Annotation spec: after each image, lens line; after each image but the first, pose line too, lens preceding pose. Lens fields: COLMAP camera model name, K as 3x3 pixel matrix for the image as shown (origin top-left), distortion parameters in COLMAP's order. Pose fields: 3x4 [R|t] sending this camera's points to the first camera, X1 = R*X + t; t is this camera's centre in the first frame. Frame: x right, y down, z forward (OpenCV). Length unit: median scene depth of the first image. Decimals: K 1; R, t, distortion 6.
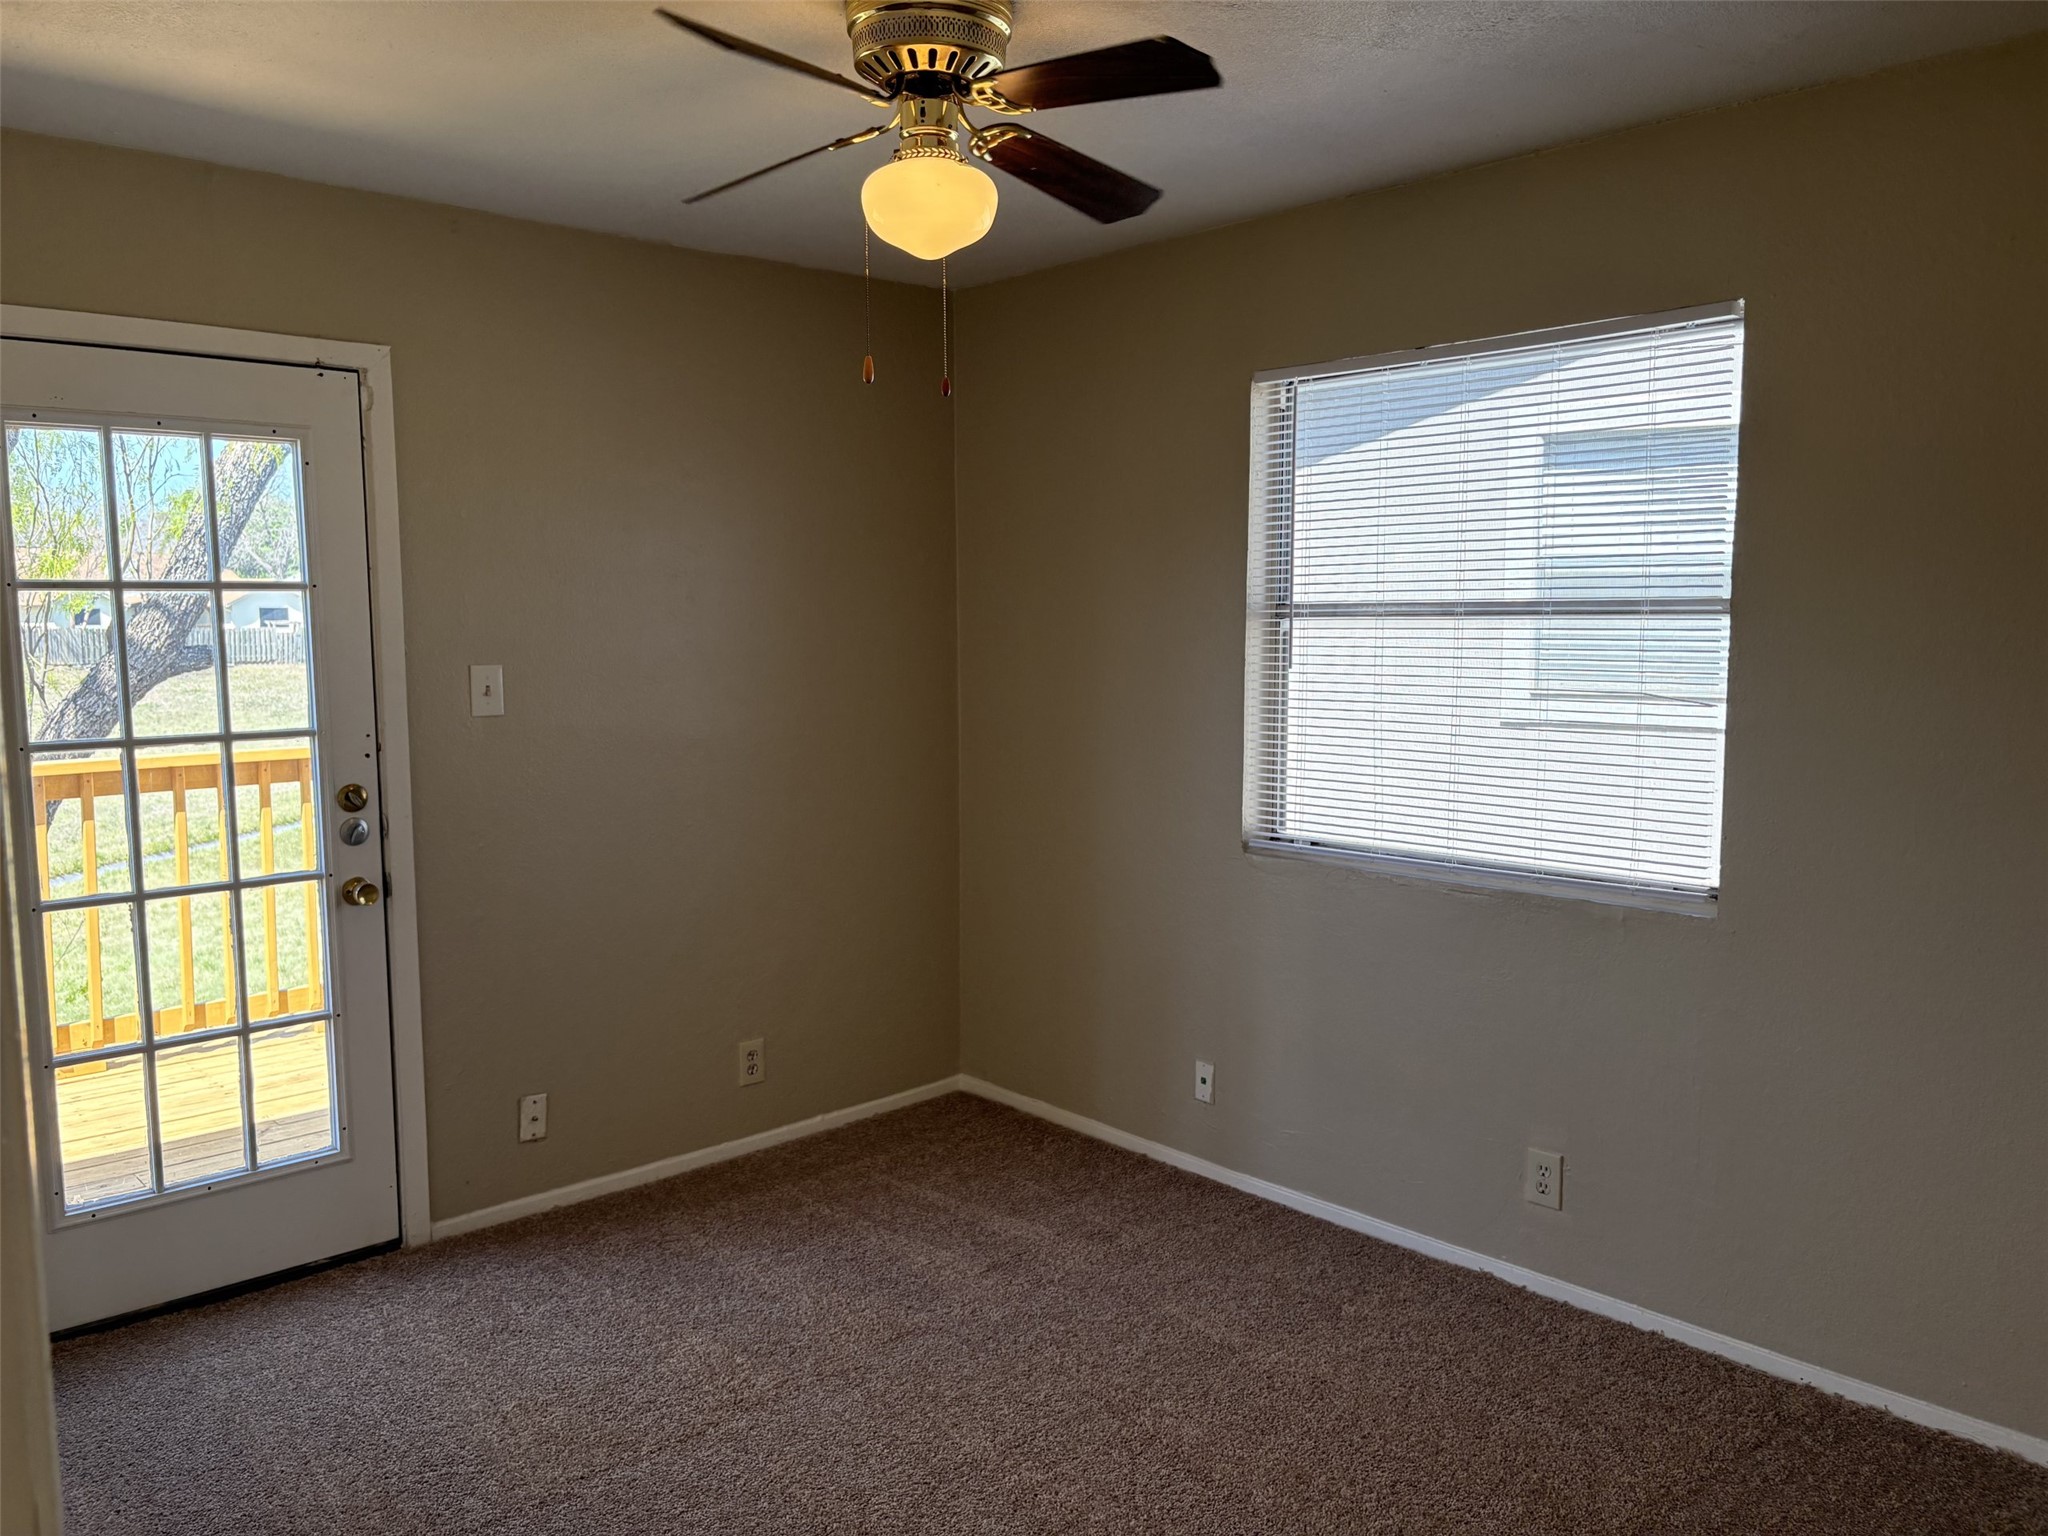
lens RADIAL K [[1553.2, 0, 1026.0], [0, 1553.2, 780.2], [0, 0, 1]] dist [0.035432, -0.029238]
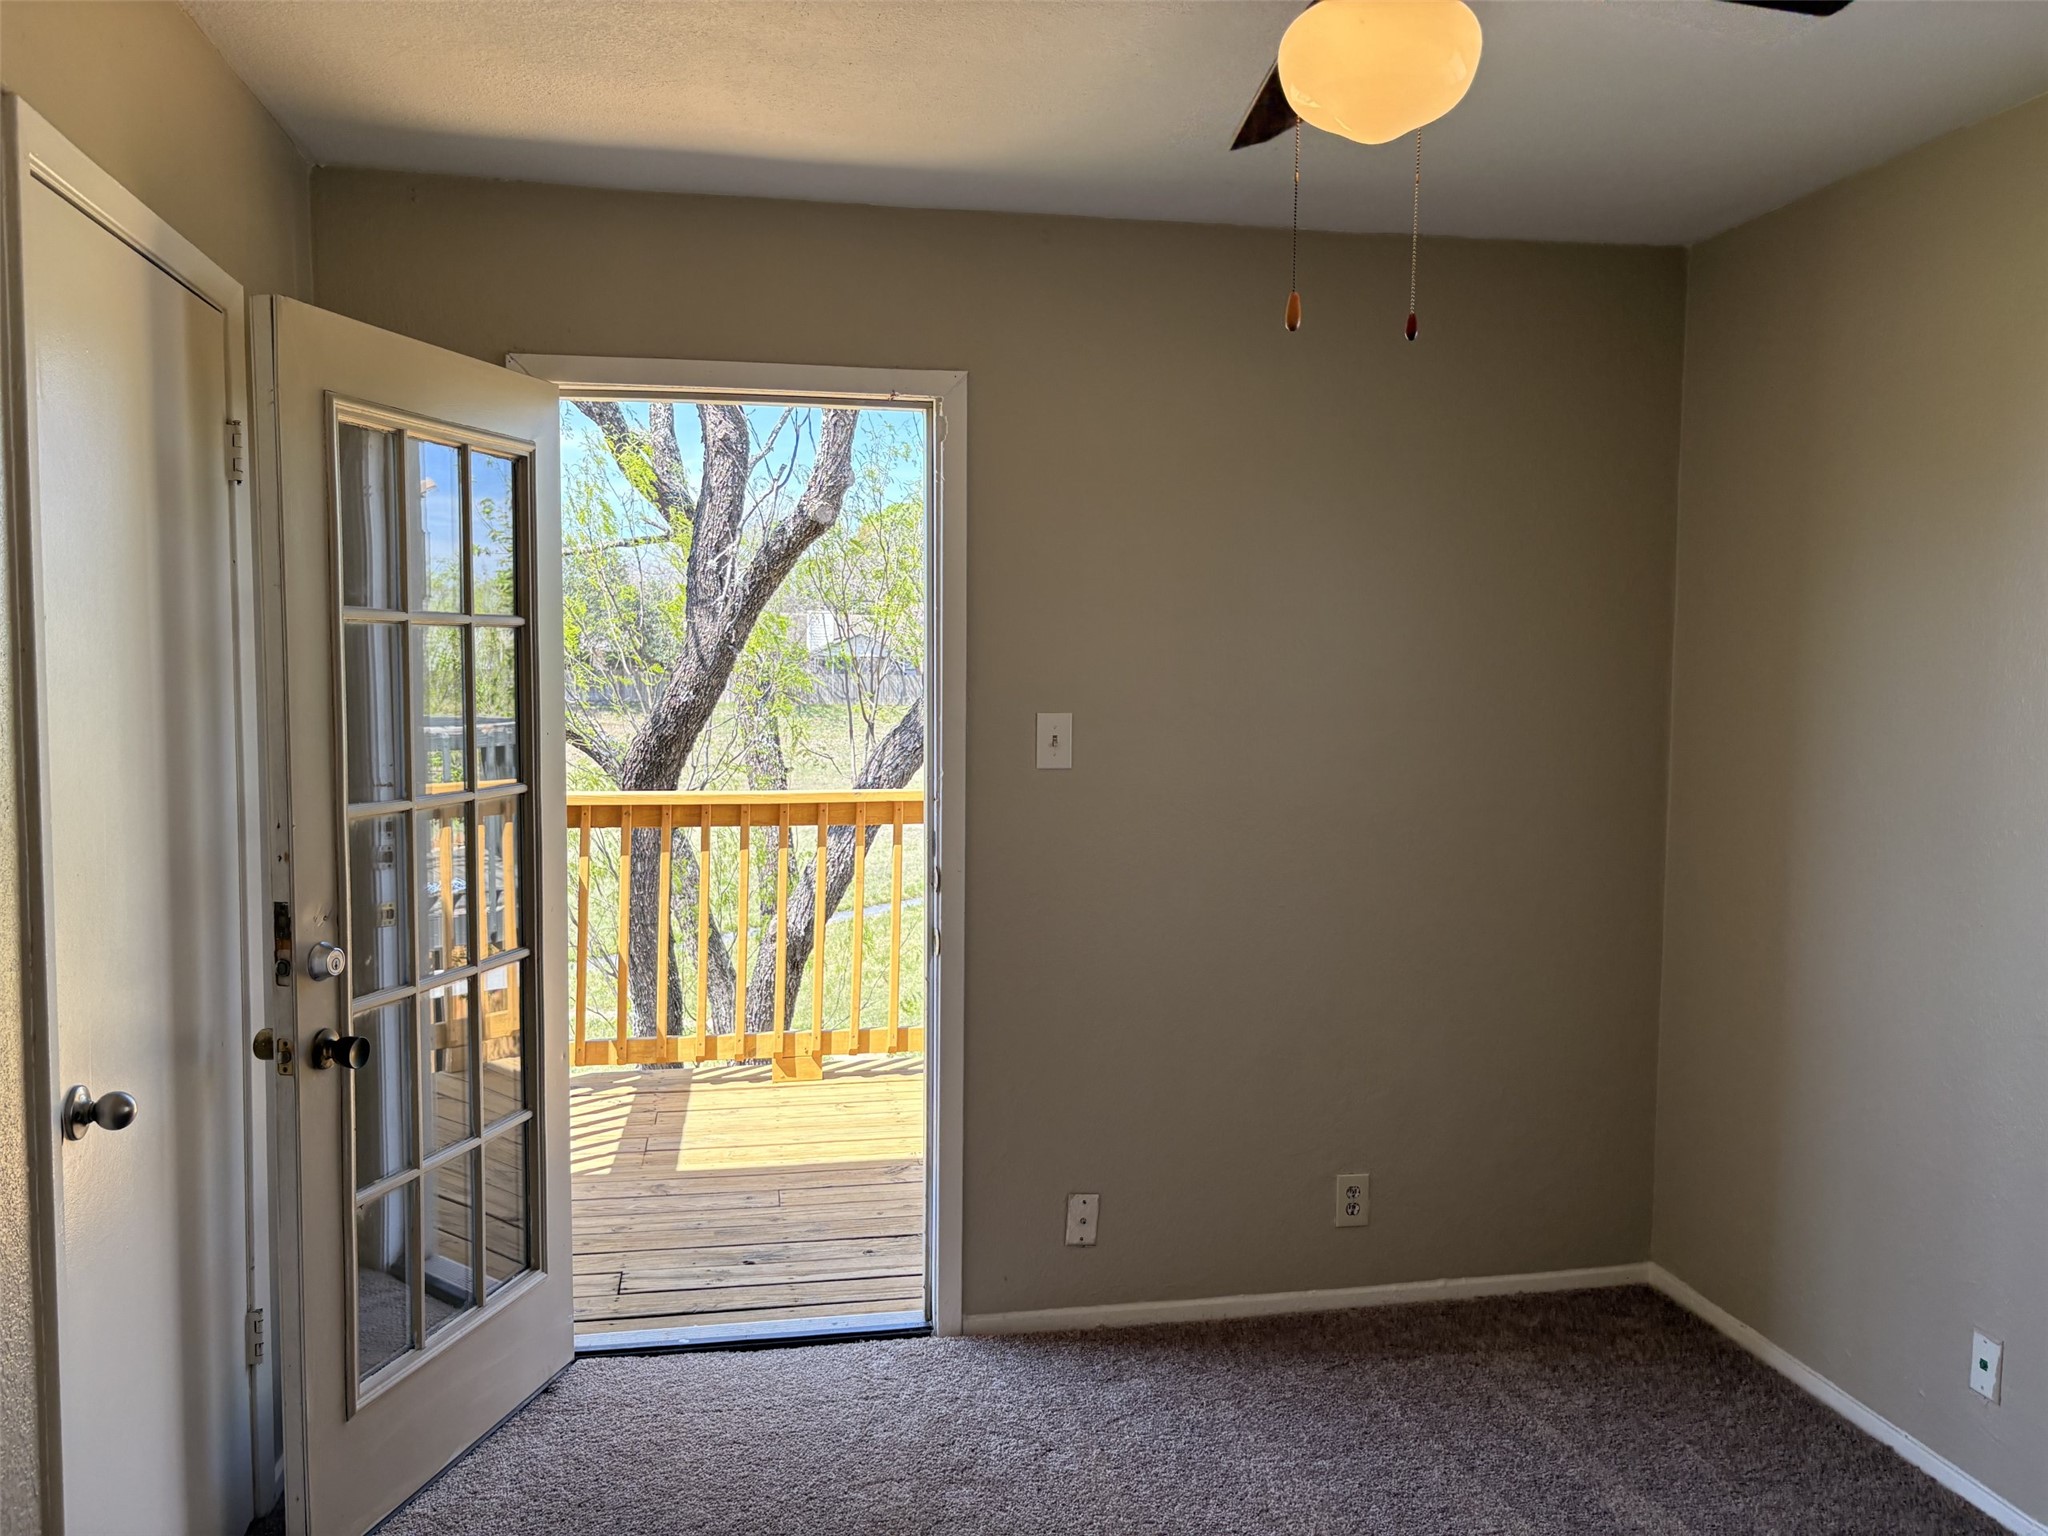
lens RADIAL K [[1553.2, 0, 1031.9], [0, 1553.2, 764.4], [0, 0, 1]] dist [0.035432, -0.029238]
pose [[0.852143, 0.049490, -0.520964, 0.100473], [-0.073703, 0.996945, -0.025850, -0.016485], [0.518094, 0.060424, 0.853187, 0.187827]]
